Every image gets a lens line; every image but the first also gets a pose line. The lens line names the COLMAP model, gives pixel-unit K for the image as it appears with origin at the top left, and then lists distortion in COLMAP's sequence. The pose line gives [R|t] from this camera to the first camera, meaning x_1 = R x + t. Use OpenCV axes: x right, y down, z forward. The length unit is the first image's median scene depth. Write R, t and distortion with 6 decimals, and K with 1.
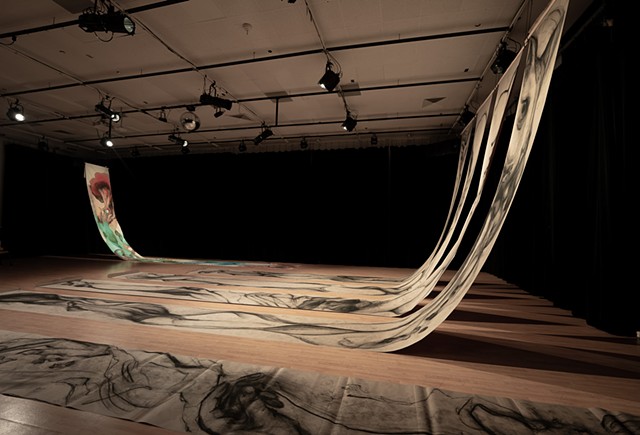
lens RADIAL K [[274.8, 0, 331.9], [0, 274.8, 220.3], [0, 0, 1]] dist [-0.003864, -0.000188]
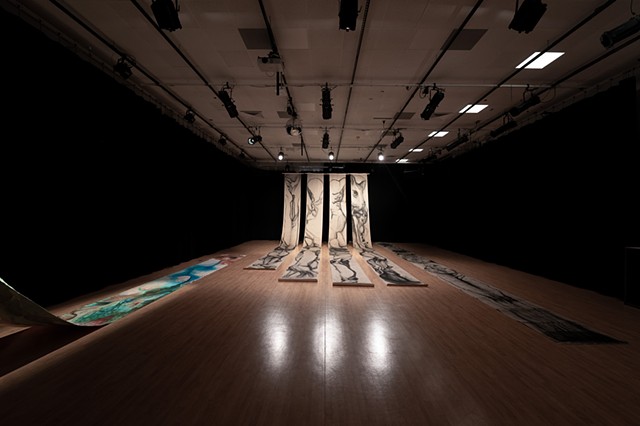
lens RADIAL K [[258.2, 0, 320.3], [0, 258.2, 217.9], [0, 0, 1]] dist [-0.011179, -0.000058]
pose [[-0.189496, -0.022828, 0.981616, -2.738130], [-0.047733, 0.998762, 0.014012, -0.025804], [-0.980721, -0.044200, -0.190351, 1.920365]]
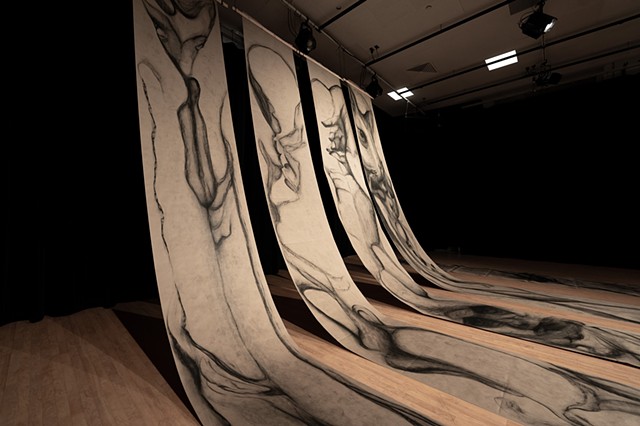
lens RADIAL K [[258.2, 0, 316.7], [0, 258.2, 213.6], [0, 0, 1]] dist [-0.011179, -0.000058]
pose [[-0.868427, -0.012364, 0.495662, 0.128251], [-0.028585, 0.999275, -0.025158, 0.097481], [-0.494992, -0.036016, -0.868151, 2.039431]]
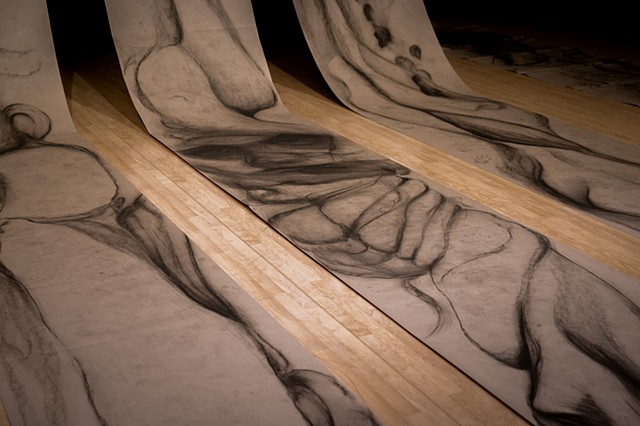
lens RADIAL K [[1122.2, 0, 317.1], [0, 1122.2, 213.2], [0, 0, 1]] dist [-0.044732, 0.000000]
pose [[-0.586133, -0.245140, 0.772240, -1.118440], [-0.005418, 0.954294, 0.298819, 0.003980], [-0.810197, 0.170963, -0.560672, 1.927058]]
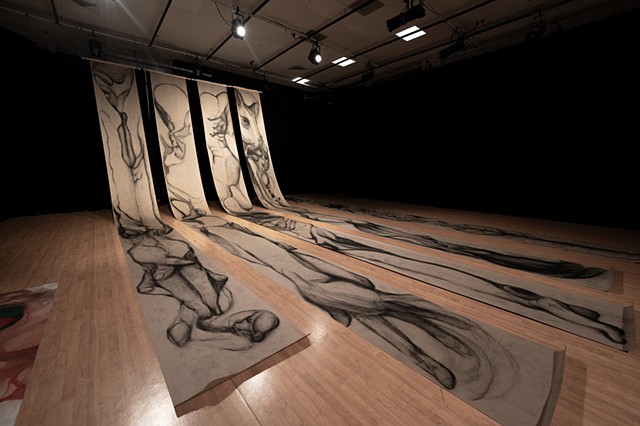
lens RADIAL K [[258.2, 0, 317.1], [0, 258.2, 214.5], [0, 0, 1]] dist [-0.011179, -0.000058]
pose [[-0.794666, -0.124538, 0.594135, -1.270435], [-0.030962, 0.985771, 0.165219, 0.061596], [-0.606257, 0.112898, -0.787214, 2.232509]]
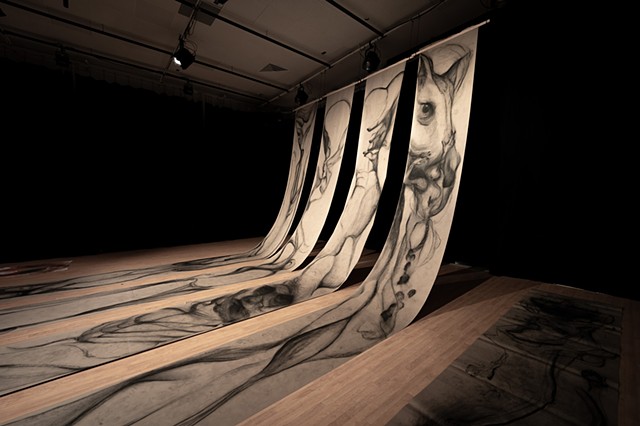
lens RADIAL K [[258.2, 0, 316.2], [0, 258.2, 213.4], [0, 0, 1]] dist [-0.011179, -0.000058]
pose [[0.617137, -0.059207, 0.784625, -0.520573], [-0.016612, 0.995962, 0.088220, -0.006596], [-0.786680, -0.067478, 0.613662, 0.508281]]
